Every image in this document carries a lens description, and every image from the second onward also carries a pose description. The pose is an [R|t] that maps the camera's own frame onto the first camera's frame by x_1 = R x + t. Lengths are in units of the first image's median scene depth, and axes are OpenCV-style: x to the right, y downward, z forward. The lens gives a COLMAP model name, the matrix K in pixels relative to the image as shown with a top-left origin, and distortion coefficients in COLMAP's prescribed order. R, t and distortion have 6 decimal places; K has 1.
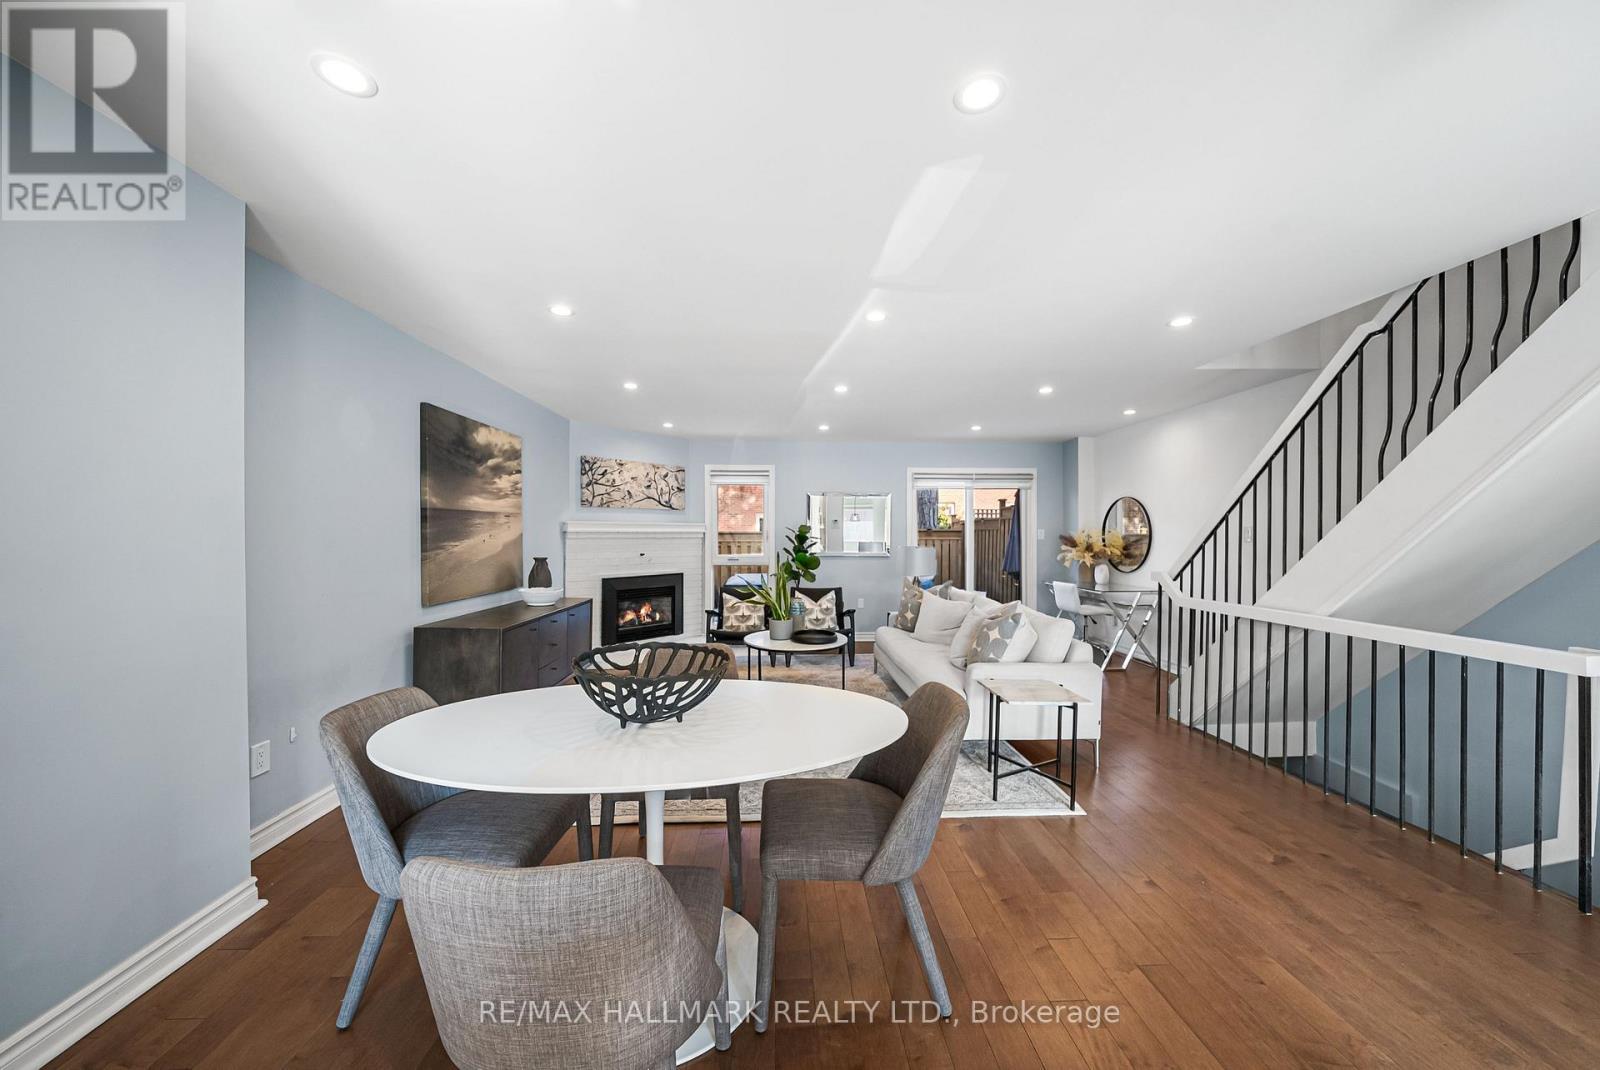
lens RADIAL K [[561.4, 0, 804.3], [0, 561.4, 540.0], [0, 0, 1]] dist [0.000095, 0.000018]
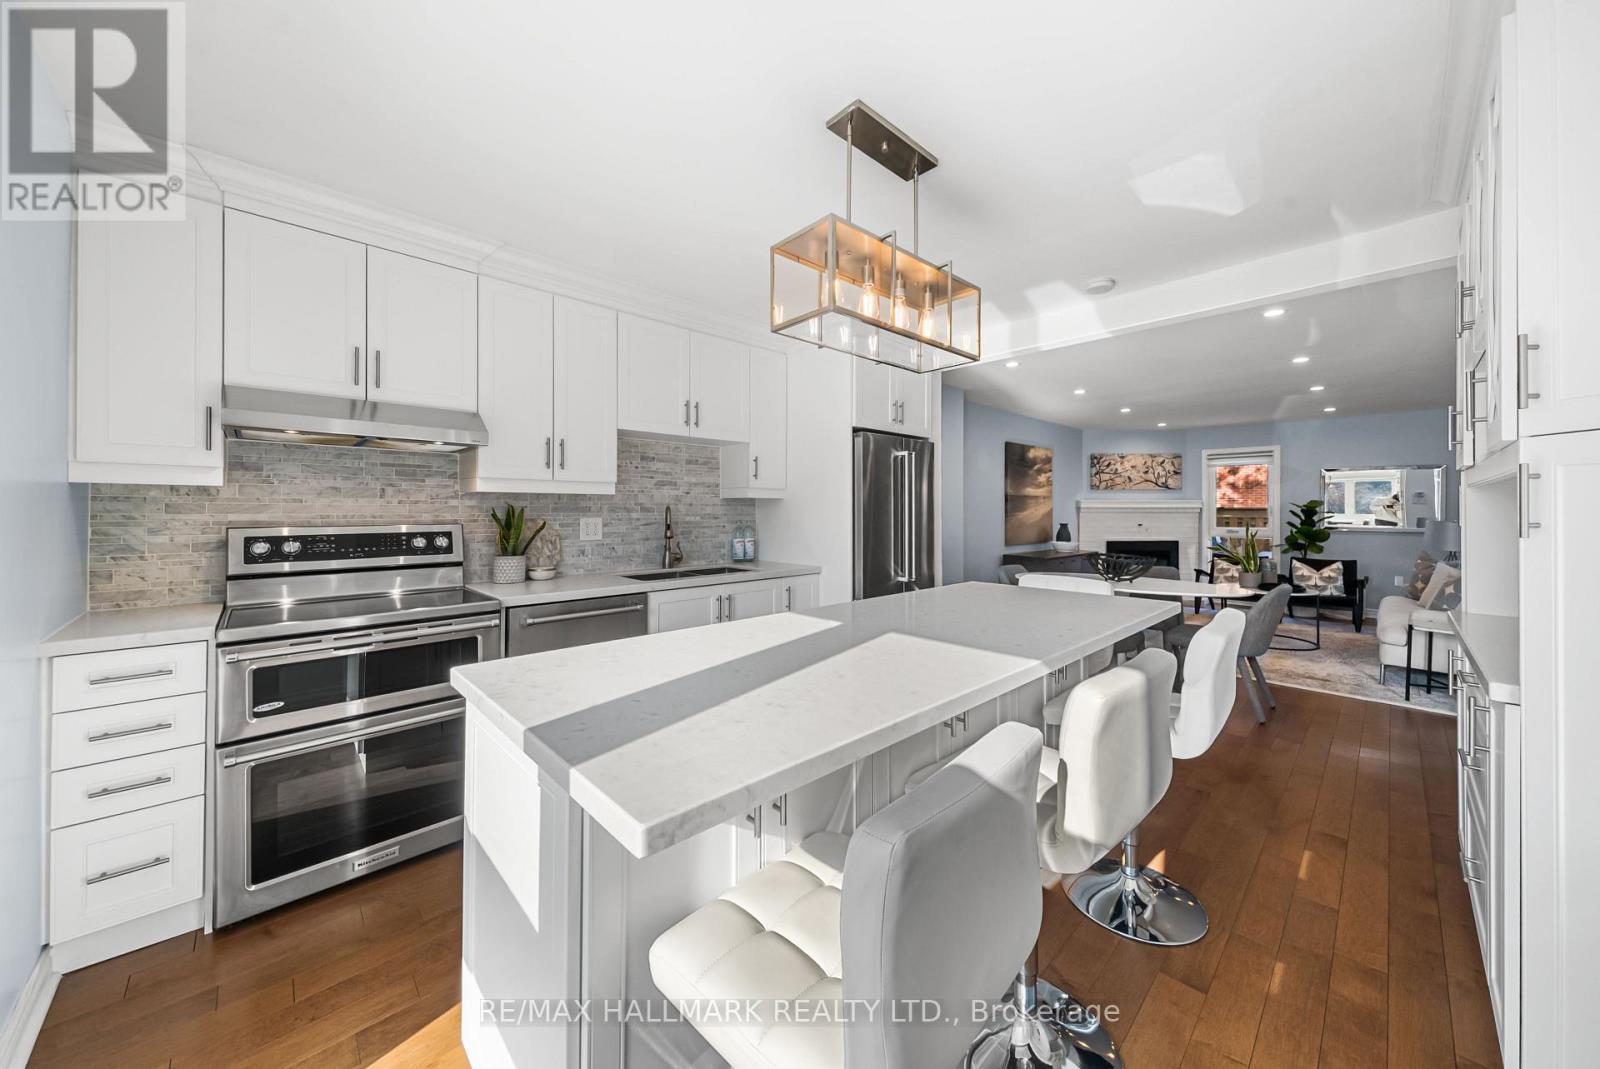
lens RADIAL K [[562.5, 0, 798.1], [0, 562.5, 510.9], [0, 0, 1]] dist [0.009389, -0.000037]
pose [[0.651984, -0.000352, -0.758233, 0.200182], [-0.008656, 0.999931, -0.007907, 0.011552], [0.758184, 0.011719, 0.651936, -0.488962]]
